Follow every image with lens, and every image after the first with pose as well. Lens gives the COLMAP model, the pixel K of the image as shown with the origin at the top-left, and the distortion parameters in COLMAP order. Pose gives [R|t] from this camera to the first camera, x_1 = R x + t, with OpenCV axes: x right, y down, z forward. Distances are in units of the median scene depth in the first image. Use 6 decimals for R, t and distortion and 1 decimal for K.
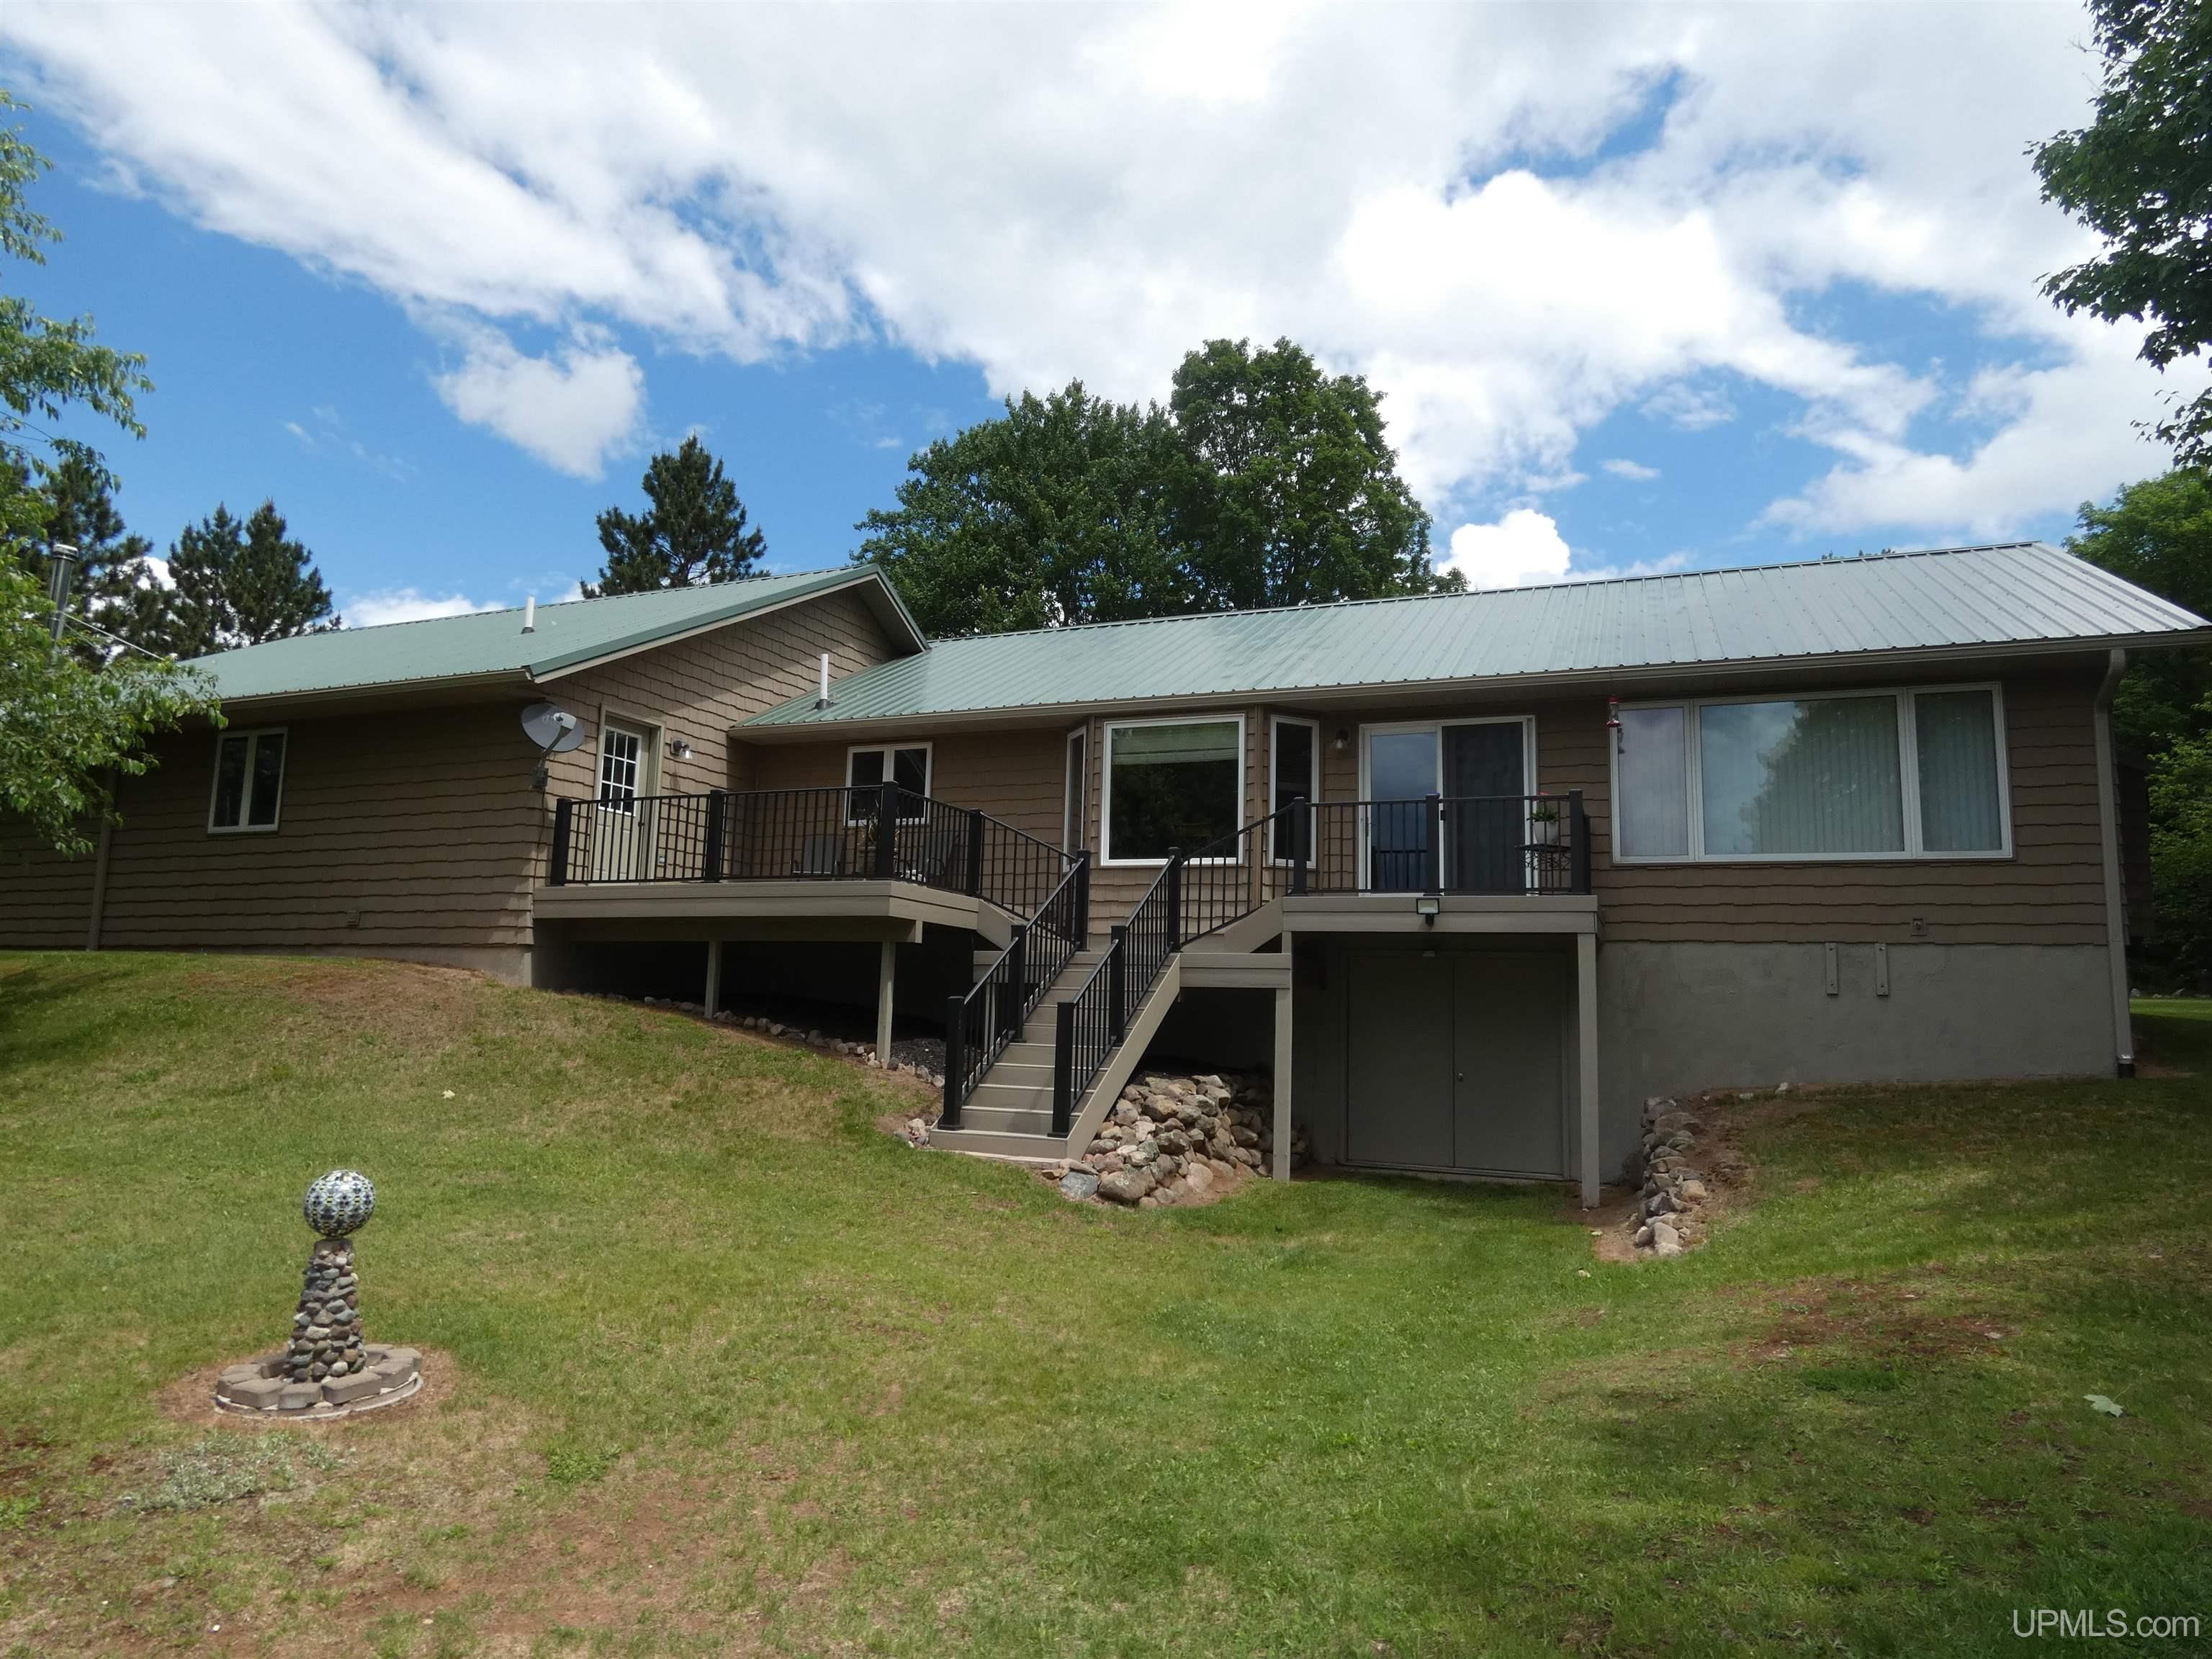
lens RADIAL K [[1305.5, 0, 1097.8], [0, 1305.5, 826.5], [0, 0, 1]] dist [-0.004978, -0.006127]
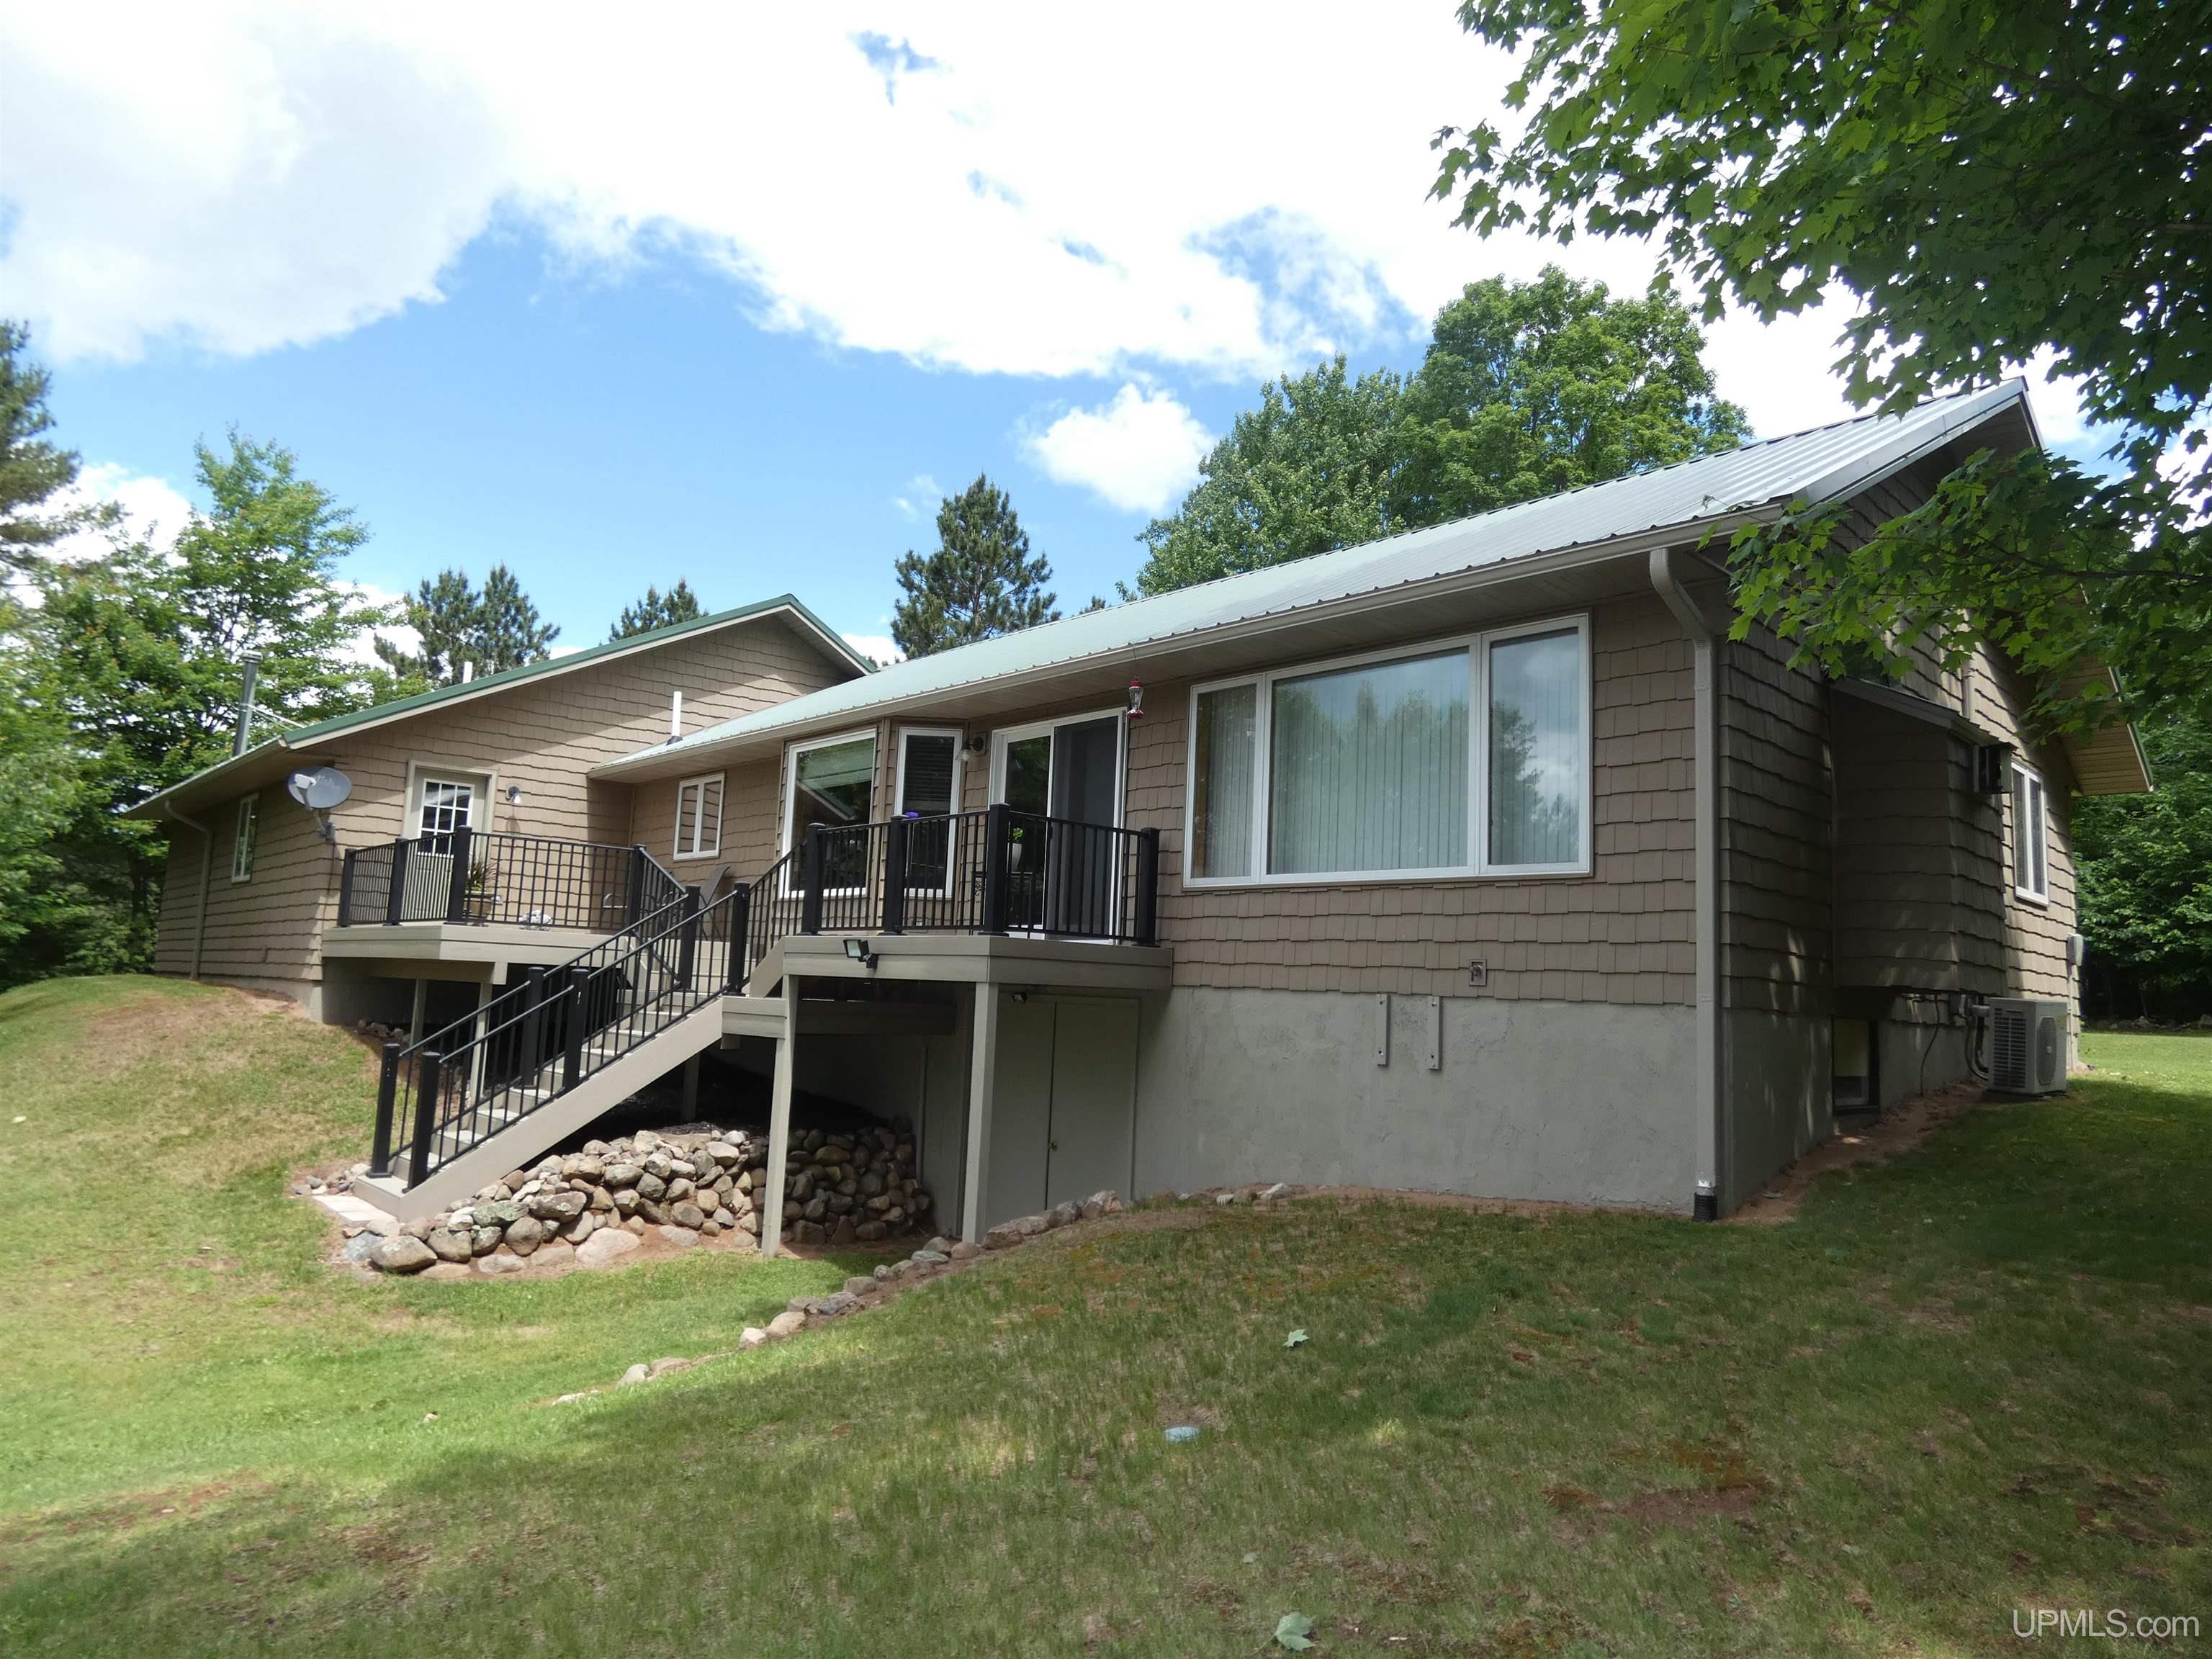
lens RADIAL K [[1305.5, 0, 1106.7], [0, 1305.5, 841.2], [0, 0, 1]] dist [-0.004978, -0.006127]
pose [[0.919028, -0.036587, -0.392491, 0.615288], [0.040387, 0.999183, 0.001426, -0.002985], [0.392119, -0.017162, 0.919755, 0.230707]]
